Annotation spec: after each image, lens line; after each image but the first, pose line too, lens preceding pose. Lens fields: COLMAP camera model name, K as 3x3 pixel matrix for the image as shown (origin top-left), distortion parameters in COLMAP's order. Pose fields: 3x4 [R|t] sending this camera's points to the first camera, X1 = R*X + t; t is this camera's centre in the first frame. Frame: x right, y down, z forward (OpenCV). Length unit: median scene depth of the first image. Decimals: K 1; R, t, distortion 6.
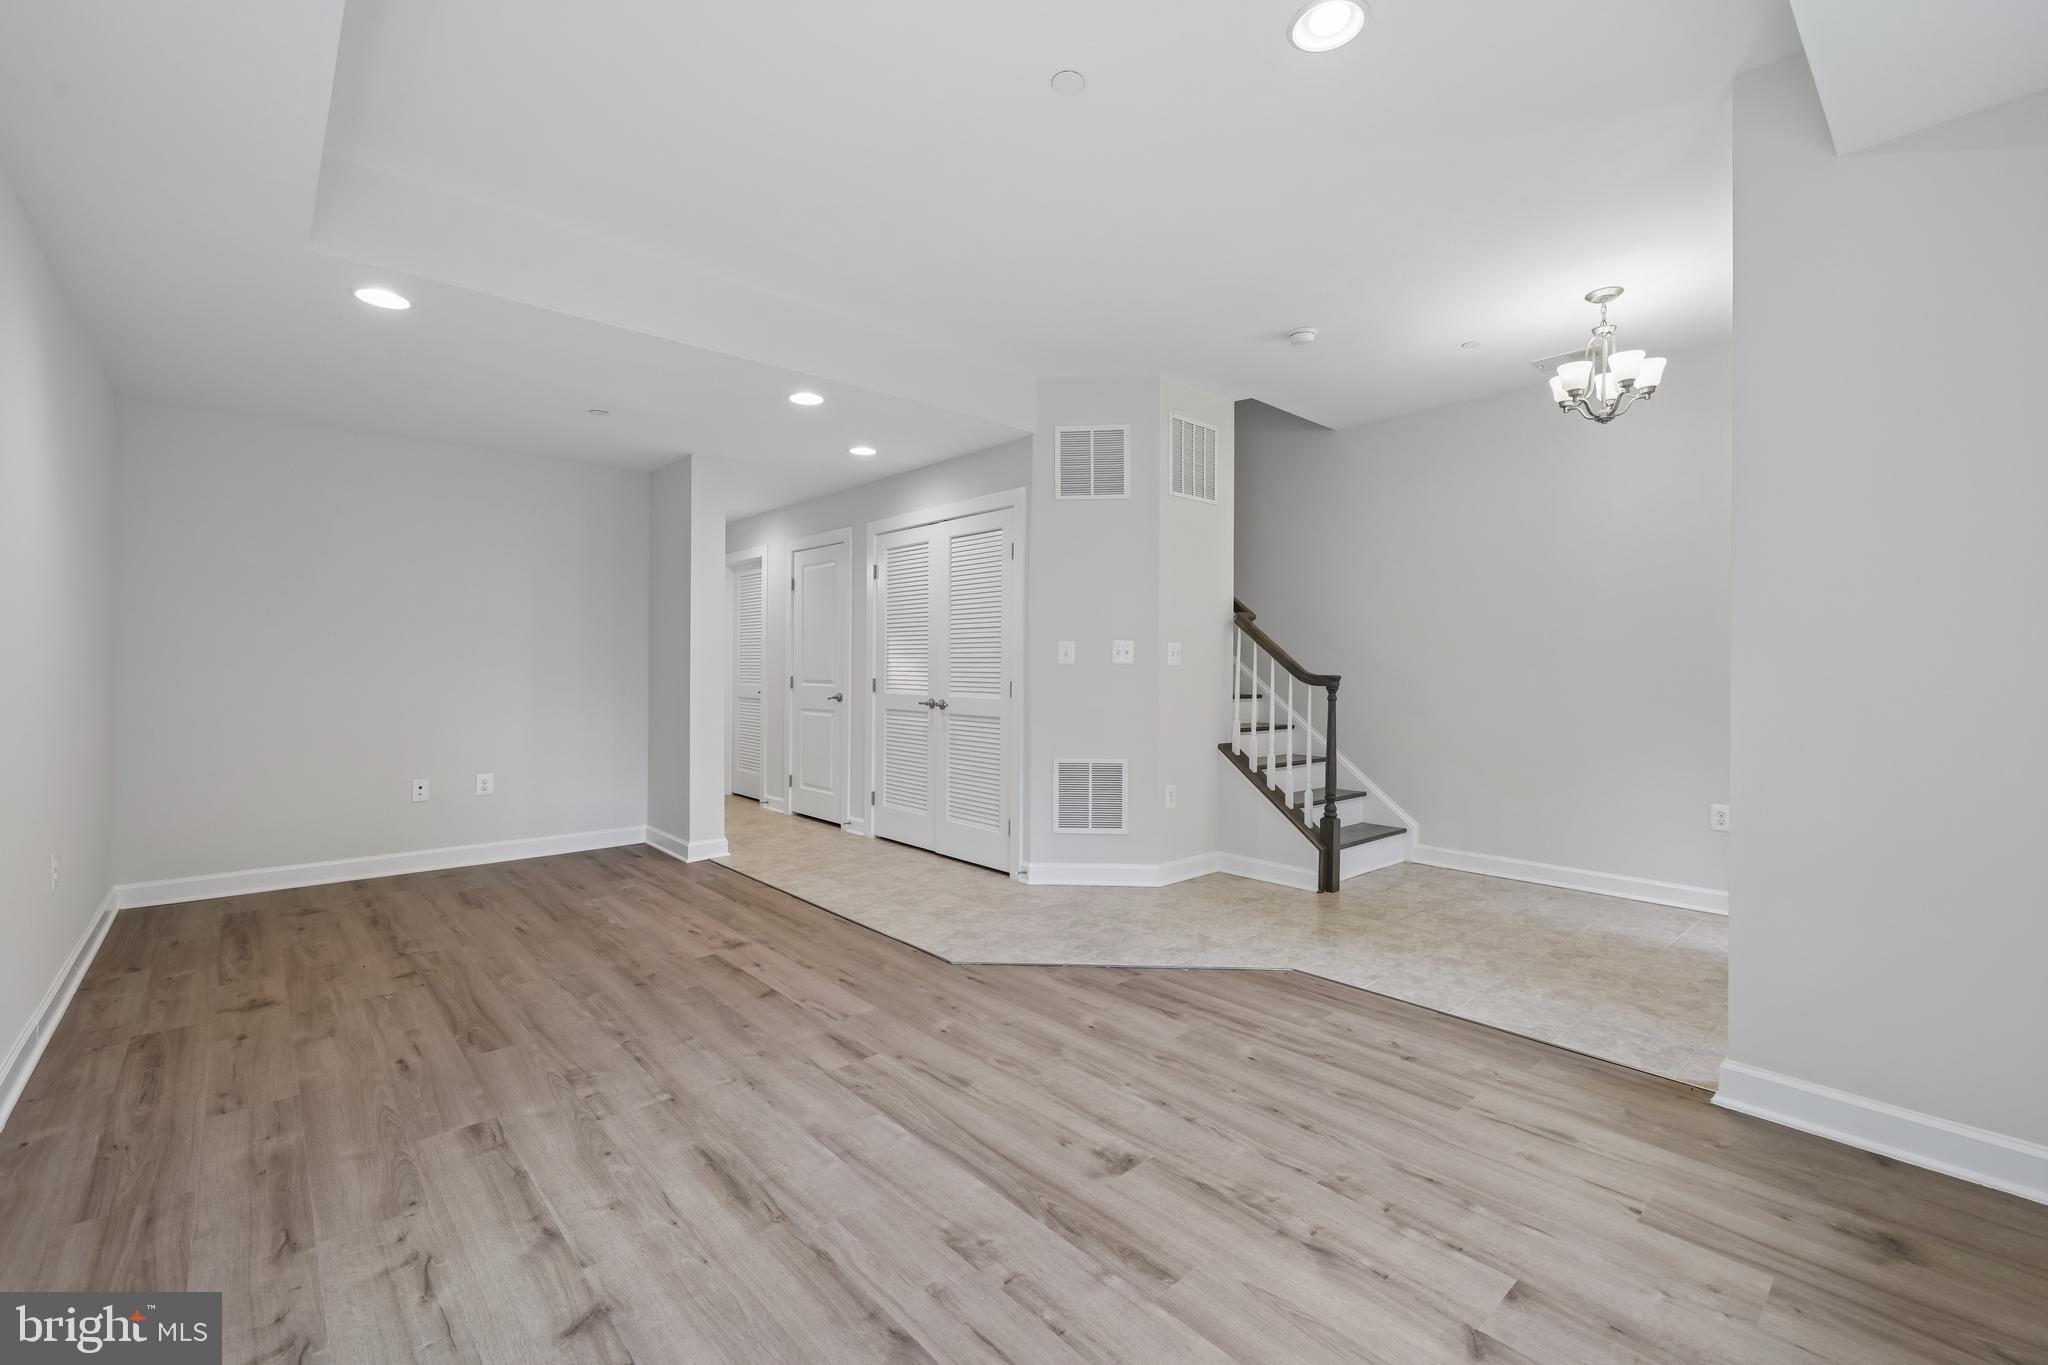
lens RADIAL K [[860.7, 0, 1012.9], [0, 860.7, 673.0], [0, 0, 1]] dist [-0.001147, -0.000073]
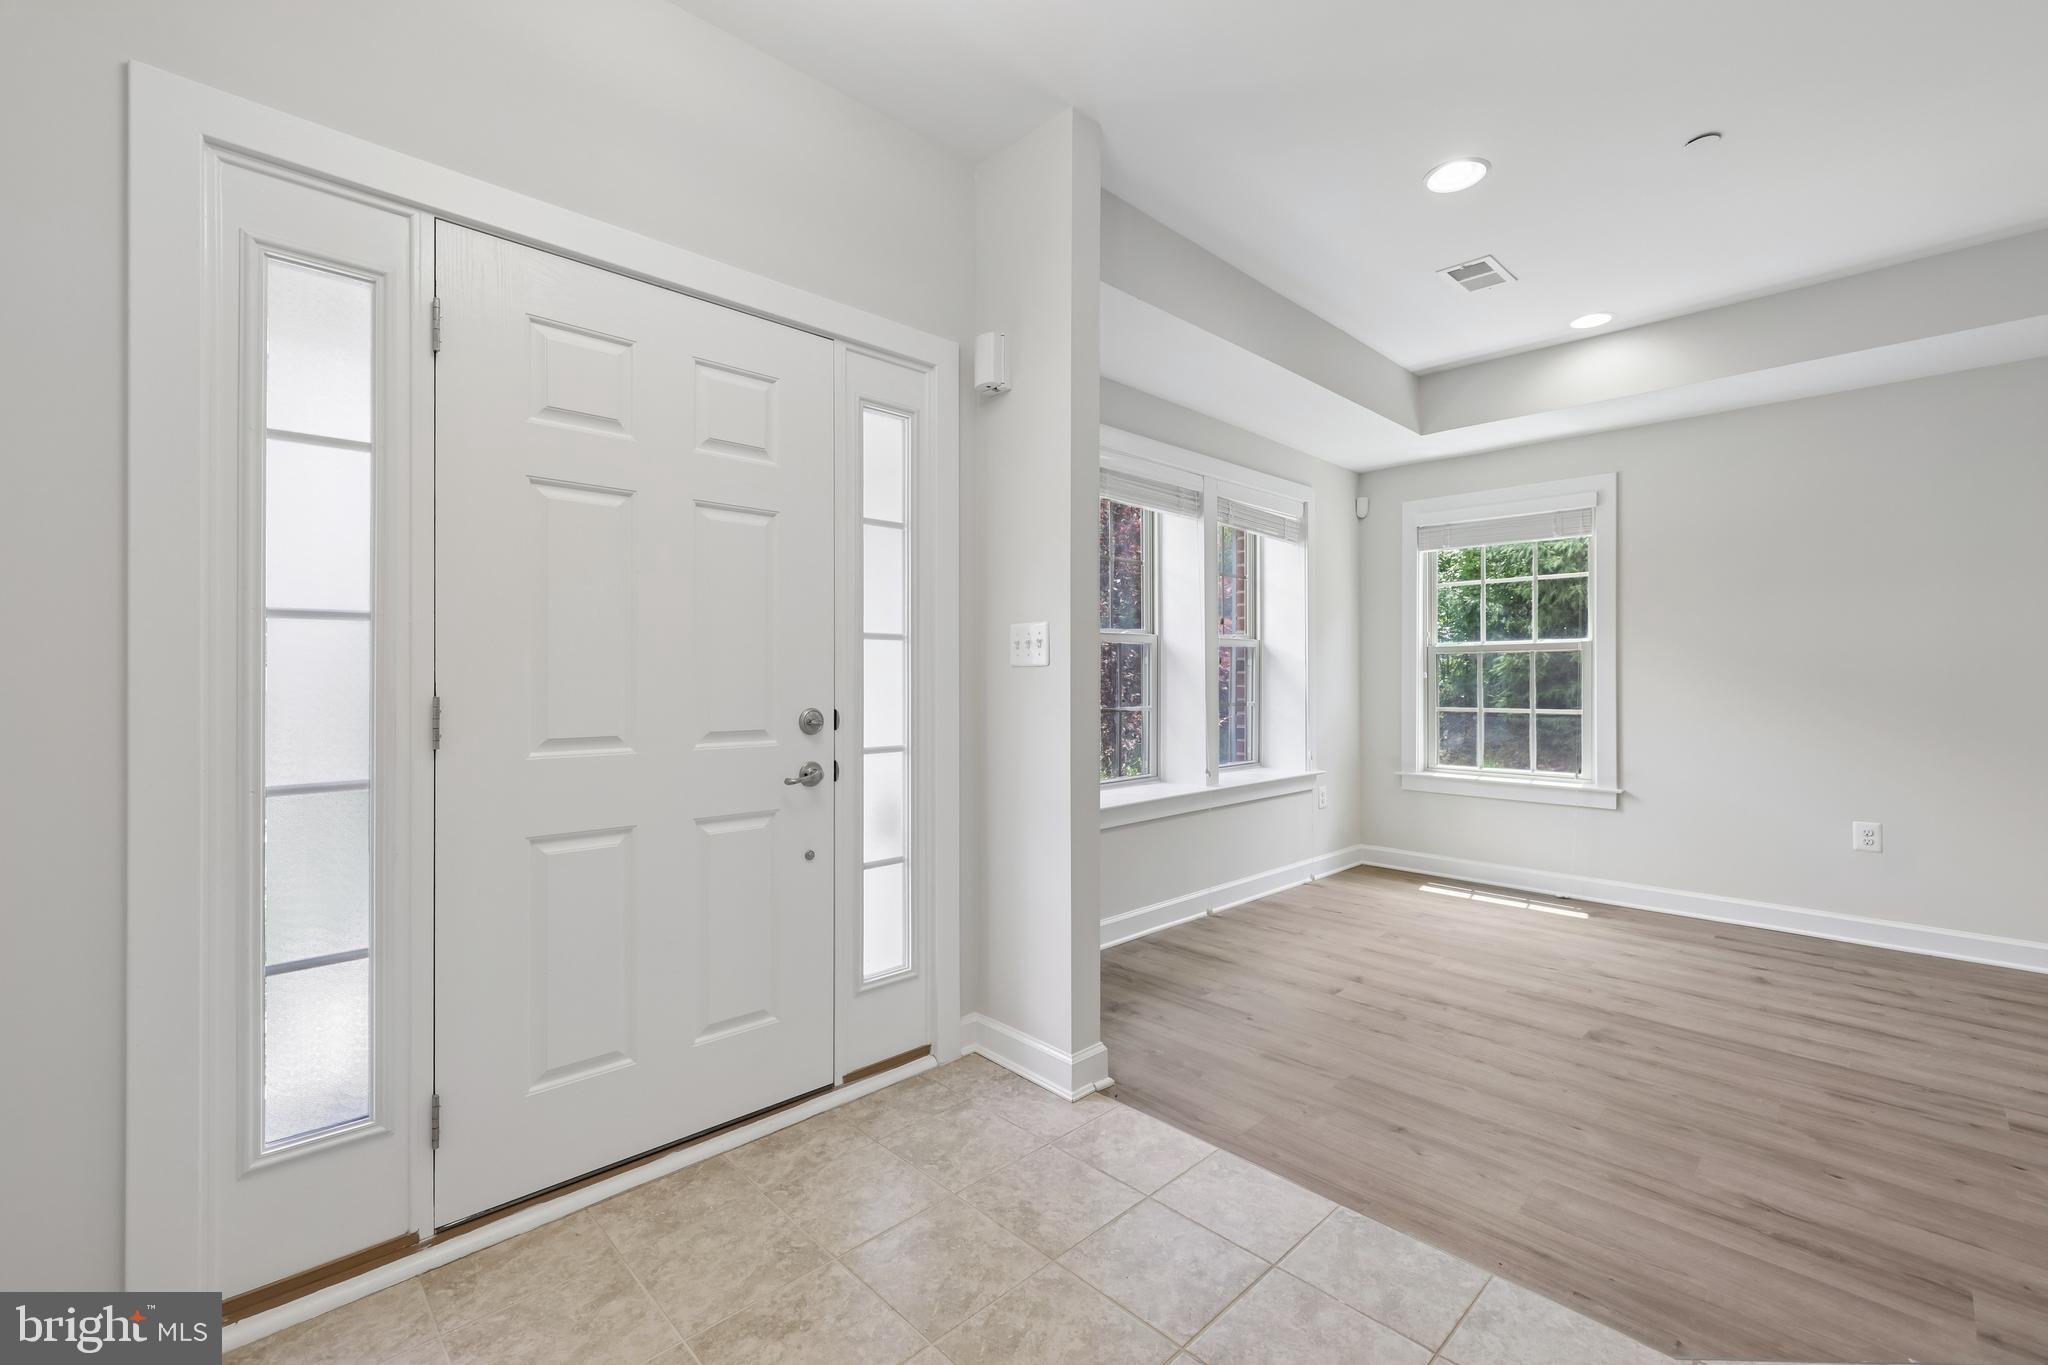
lens RADIAL K [[863.3, 0, 1007.4], [0, 863.3, 679.8], [0, 0, 1]] dist [-0.000942, -0.000012]
pose [[-0.999414, -0.004814, -0.033884, 0.752044], [-0.005012, 0.999971, 0.005761, -0.003271], [0.033855, 0.005927, -0.999409, 1.574352]]
